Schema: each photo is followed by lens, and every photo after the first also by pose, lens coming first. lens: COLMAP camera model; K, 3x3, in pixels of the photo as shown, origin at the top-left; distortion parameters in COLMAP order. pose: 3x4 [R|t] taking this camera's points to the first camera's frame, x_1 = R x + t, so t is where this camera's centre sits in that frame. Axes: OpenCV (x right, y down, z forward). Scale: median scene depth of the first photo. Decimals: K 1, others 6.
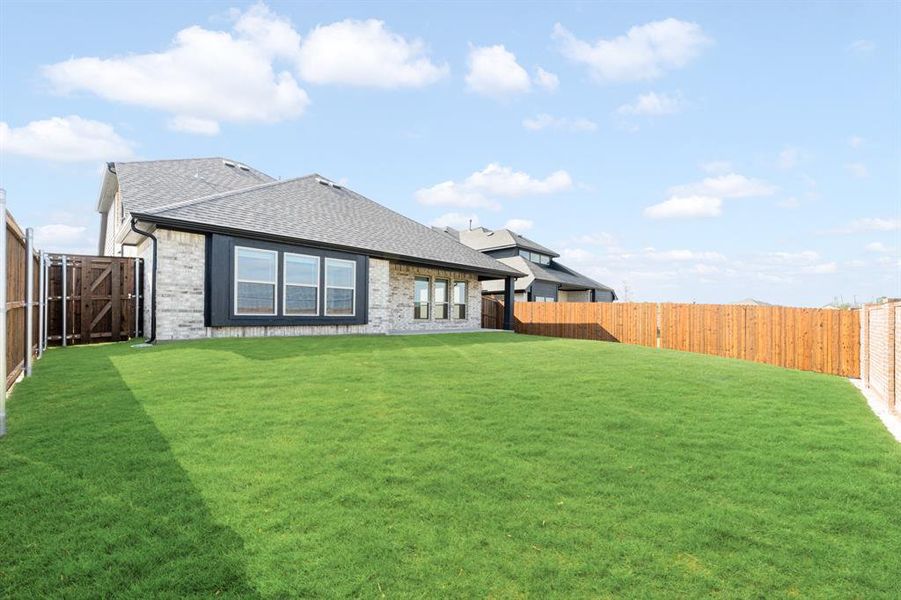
lens RADIAL K [[361.1, 0, 452.1], [0, 361.1, 316.5], [0, 0, 1]] dist [0.000403, 0.000024]
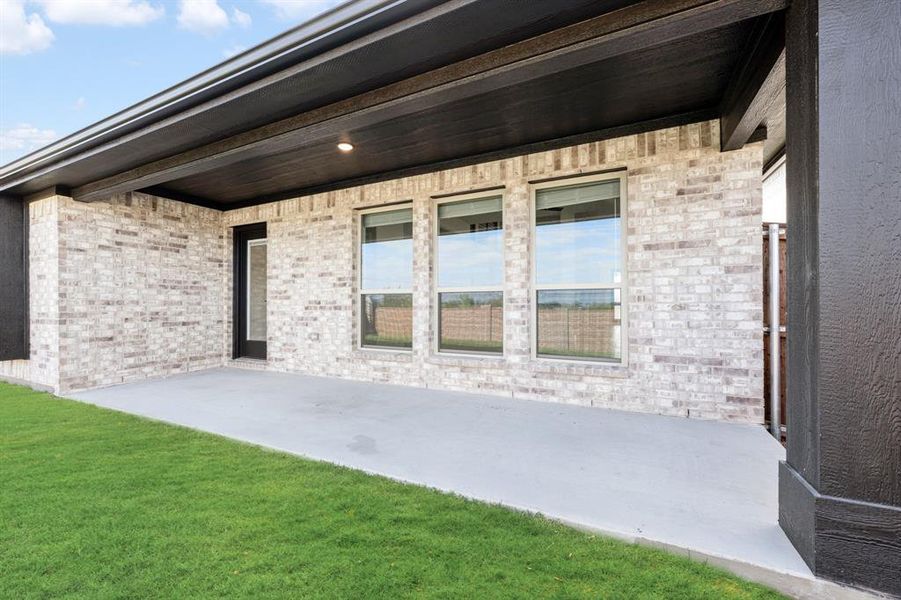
lens RADIAL K [[370.1, 0, 447.6], [0, 370.1, 308.1], [0, 0, 1]] dist [-0.002687, -0.000191]
pose [[0.299400, -0.005046, -0.954114, 0.348558], [0.002702, 0.999986, -0.004441, -0.037599], [0.954124, -0.001248, 0.299409, 1.415243]]
